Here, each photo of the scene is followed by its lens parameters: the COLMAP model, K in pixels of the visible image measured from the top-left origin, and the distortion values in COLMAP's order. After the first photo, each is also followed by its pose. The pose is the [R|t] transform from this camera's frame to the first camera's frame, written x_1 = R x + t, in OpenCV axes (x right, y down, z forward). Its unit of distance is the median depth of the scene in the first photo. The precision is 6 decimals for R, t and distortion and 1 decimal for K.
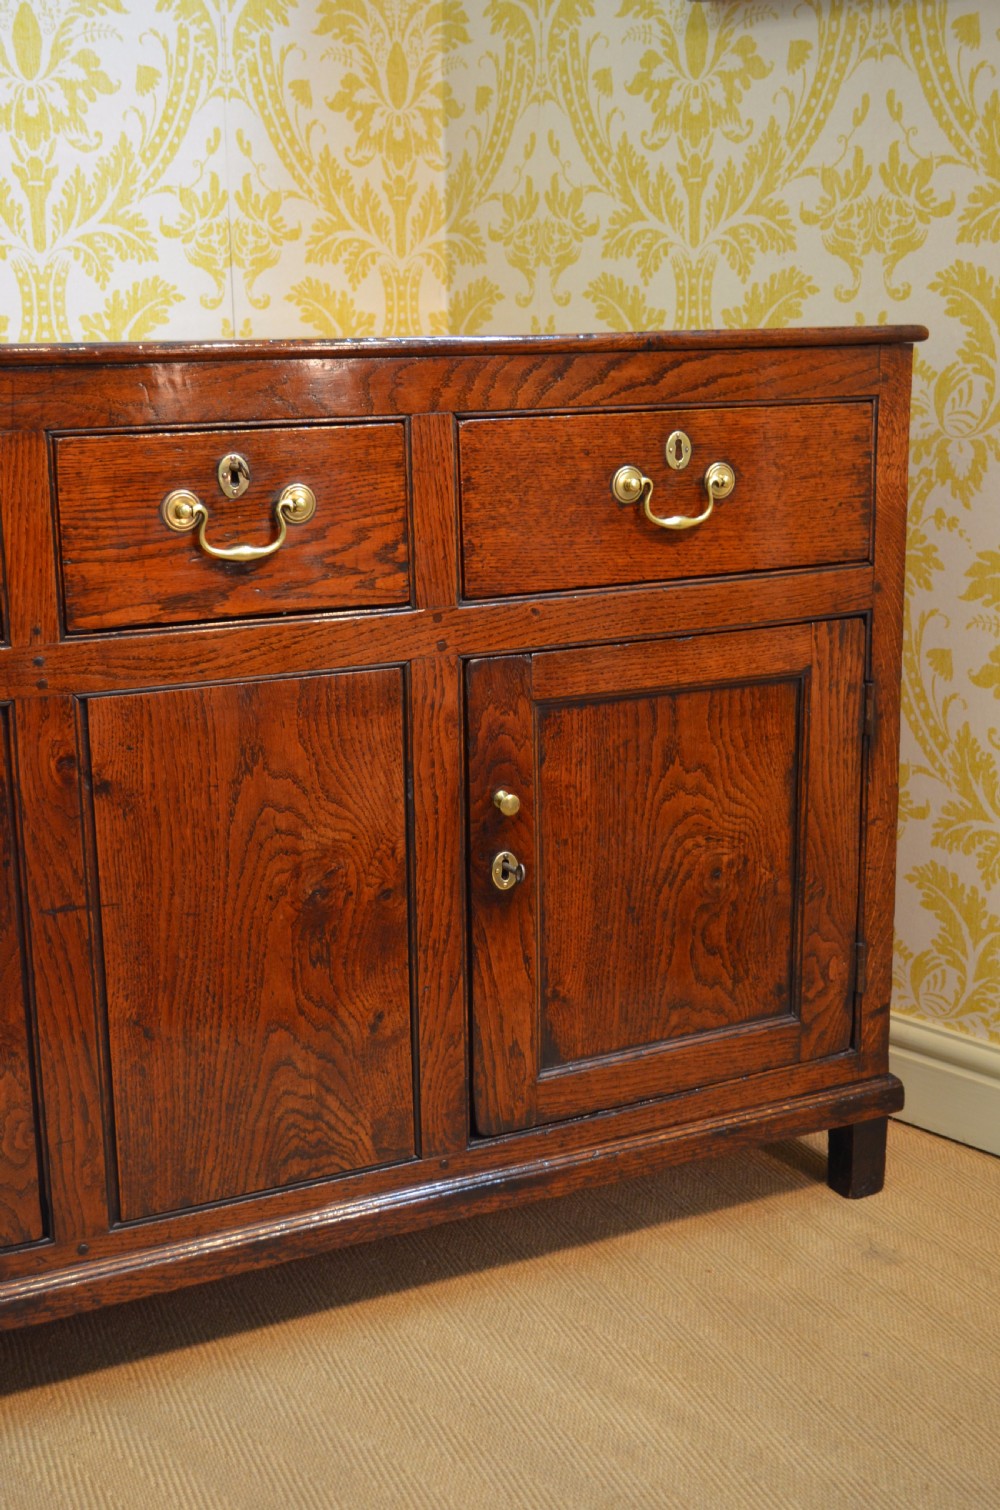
lens RADIAL K [[1906.7, 0, 493.2], [0, 1906.7, 778.5], [0, 0, 1]] dist [-0.020992, -0.005263]
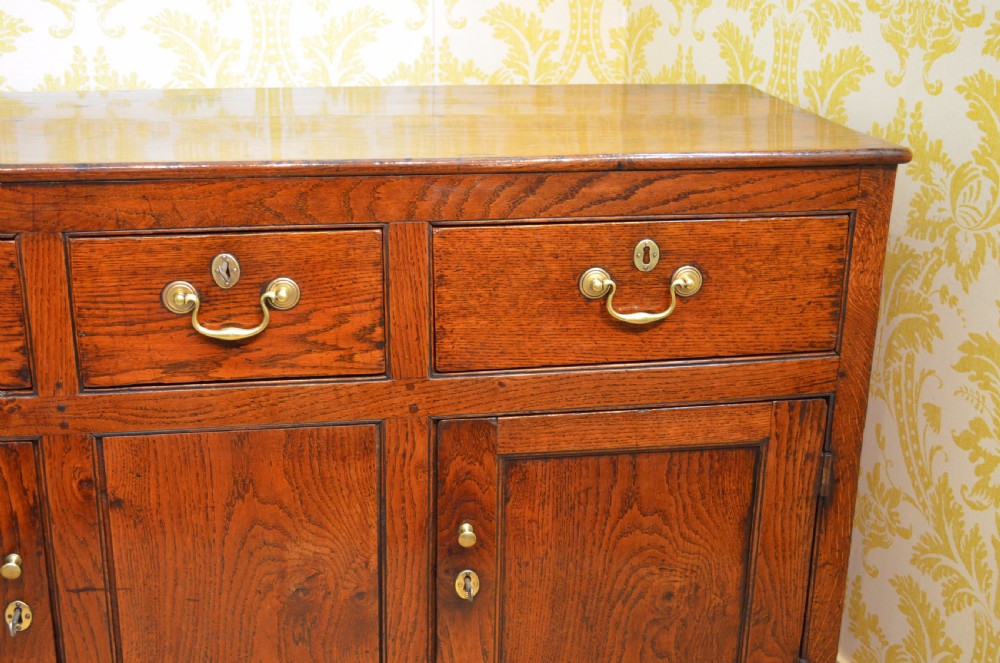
lens RADIAL K [[1288.3, 0, 513.2], [0, 1288.3, 342.9], [0, 0, 1]] dist [-0.016767, -0.010966]
pose [[0.955169, 0.129807, -0.266089, 0.239587], [-0.099573, 0.987251, 0.124179, -0.214750], [0.278816, -0.092117, 0.955916, 0.247200]]
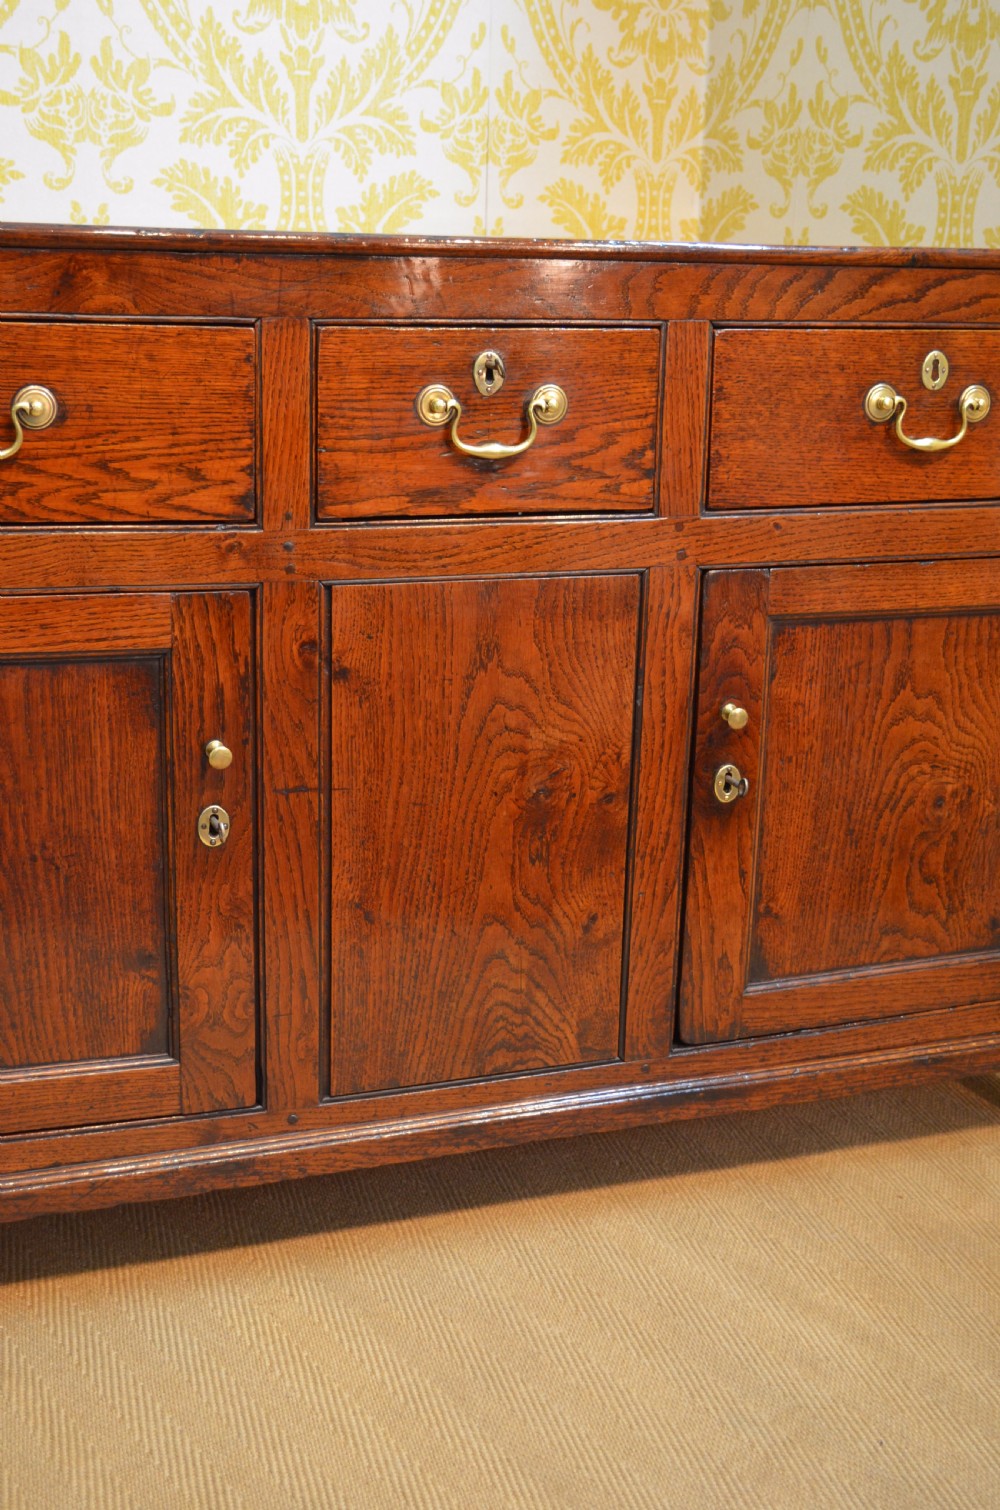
lens RADIAL K [[1906.7, 0, 493.2], [0, 1906.7, 778.5], [0, 0, 1]] dist [-0.020992, -0.005263]
pose [[0.992469, 0.070819, -0.099945, -0.016631], [-0.066161, 0.996596, 0.049177, 0.004601], [0.103087, -0.042194, 0.993777, -0.009136]]
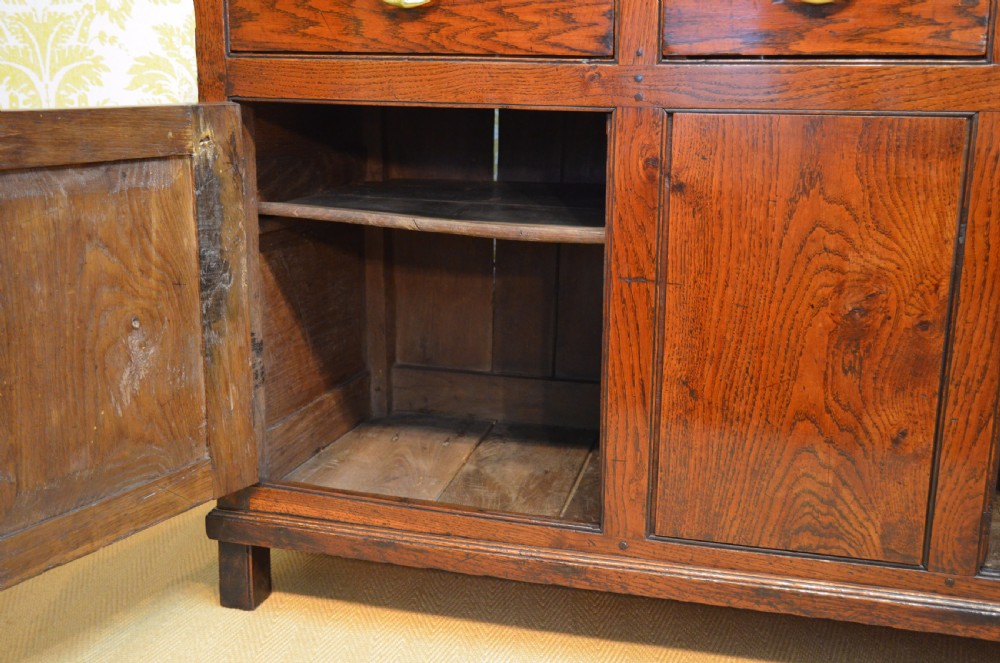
lens RADIAL K [[1098.3, 0, 512.3], [0, 1098.3, 341.8], [0, 0, 1]] dist [-0.021639, 0.008290]
pose [[0.728947, 0.183663, -0.659473, 0.191970], [-0.169134, 0.981792, 0.086478, 0.055509], [0.663348, 0.048501, 0.746738, 0.365943]]
